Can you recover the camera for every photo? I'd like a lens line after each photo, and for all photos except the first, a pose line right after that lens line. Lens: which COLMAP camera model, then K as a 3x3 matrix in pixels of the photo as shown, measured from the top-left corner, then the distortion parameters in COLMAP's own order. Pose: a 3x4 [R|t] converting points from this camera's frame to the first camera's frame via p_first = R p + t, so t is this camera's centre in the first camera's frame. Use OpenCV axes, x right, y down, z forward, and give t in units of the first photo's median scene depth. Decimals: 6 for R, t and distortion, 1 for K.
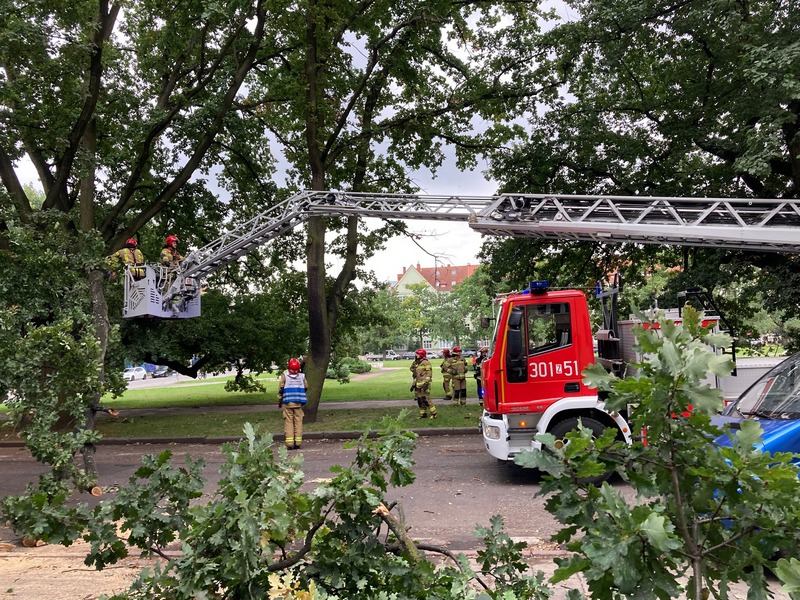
lens RADIAL K [[656.7, 0, 402.2], [0, 656.7, 302.3], [0, 0, 1]] dist [0.037767, -0.044536]
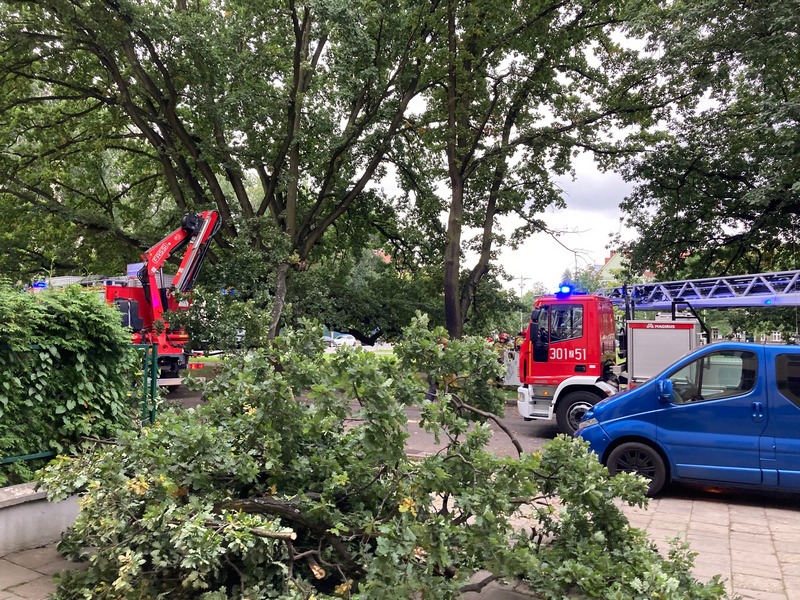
lens RADIAL K [[656.7, 0, 400.7], [0, 656.7, 299.6], [0, 0, 1]] dist [0.037767, -0.044536]
pose [[0.945325, 0.046555, -0.322791, 0.153439], [-0.037426, 0.998706, 0.034433, -0.018674], [0.323976, -0.020470, 0.945844, -0.165925]]
